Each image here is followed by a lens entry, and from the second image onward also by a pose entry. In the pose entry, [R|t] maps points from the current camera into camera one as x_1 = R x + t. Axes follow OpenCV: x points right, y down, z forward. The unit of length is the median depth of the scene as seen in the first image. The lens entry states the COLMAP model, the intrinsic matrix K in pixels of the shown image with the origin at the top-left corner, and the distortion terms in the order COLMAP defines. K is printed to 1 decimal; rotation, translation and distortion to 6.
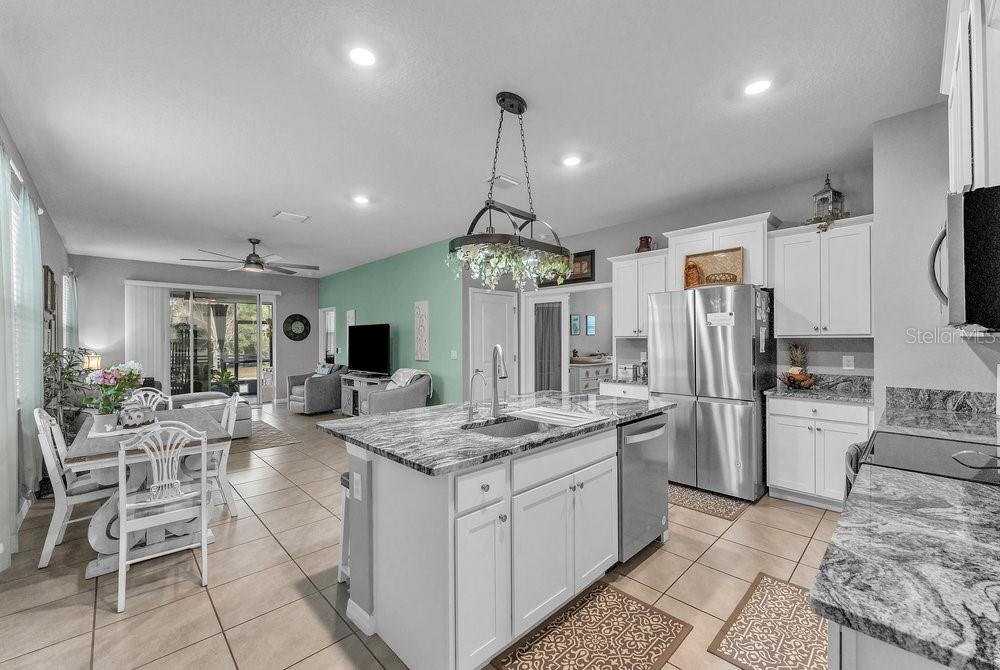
lens RADIAL K [[403.5, 0, 482.1], [0, 403.5, 338.4], [0, 0, 1]] dist [-0.001647, -0.001166]
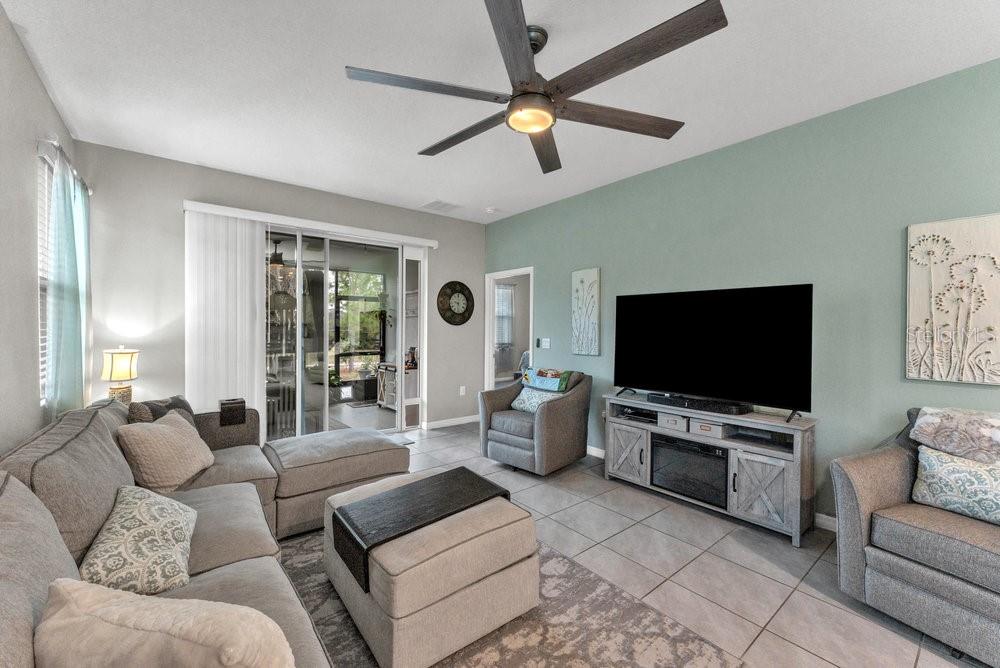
lens RADIAL K [[403.5, 0, 498.9], [0, 403.5, 328.9], [0, 0, 1]] dist [-0.001647, -0.001166]
pose [[0.997687, 0.011075, -0.067071, -1.136863], [-0.010383, 0.999889, 0.010652, 0.015147], [0.067182, -0.009931, 0.997691, 1.290005]]
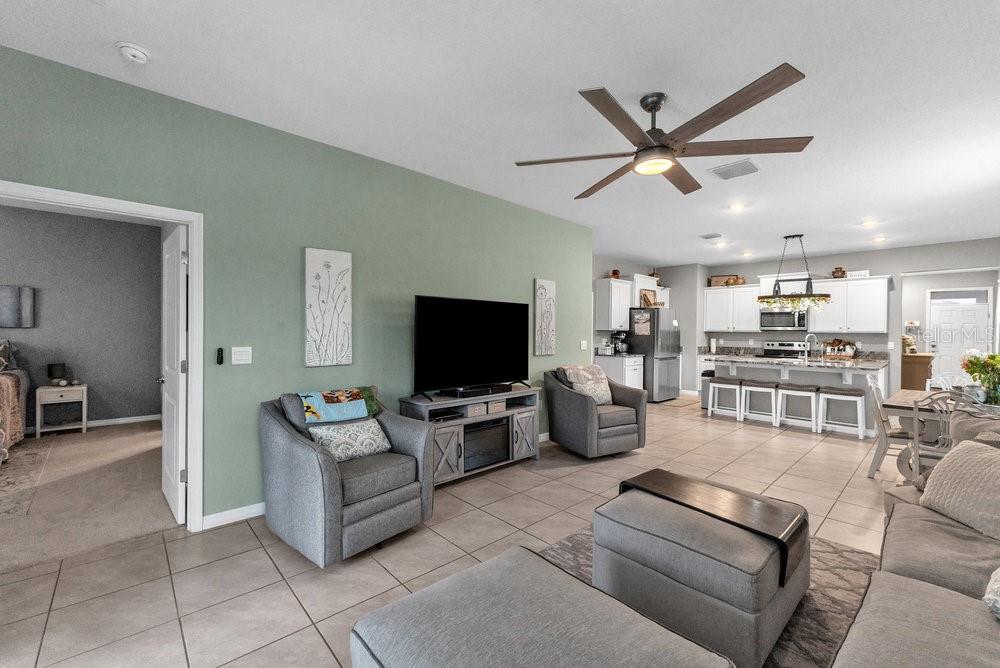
lens RADIAL K [[403.5, 0, 496.9], [0, 403.5, 332.3], [0, 0, 1]] dist [-0.001647, -0.001166]
pose [[0.007586, 0.001005, 0.999971, -2.034923], [-0.013459, 0.999909, -0.000903, 0.027445], [-0.999881, -0.013451, 0.007599, 2.353425]]
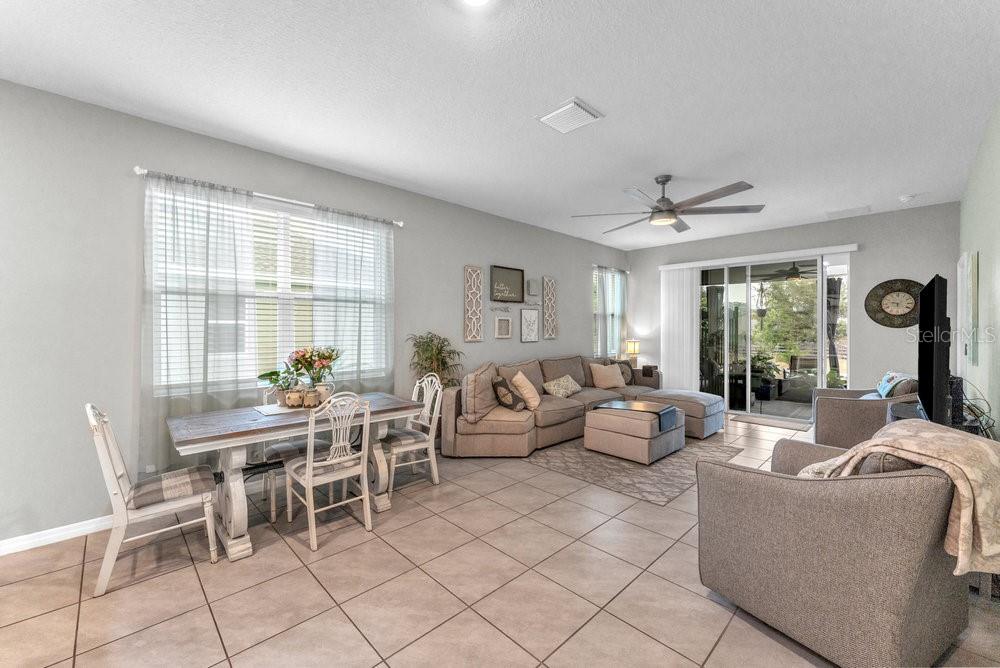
lens RADIAL K [[403.5, 0, 495.6], [0, 403.5, 344.5], [0, 0, 1]] dist [-0.001647, -0.001166]
pose [[0.042940, 0.040675, -0.998249, 0.218372], [0.004636, 0.999152, 0.040911, 0.013337], [0.999067, -0.006385, 0.042715, 1.383883]]
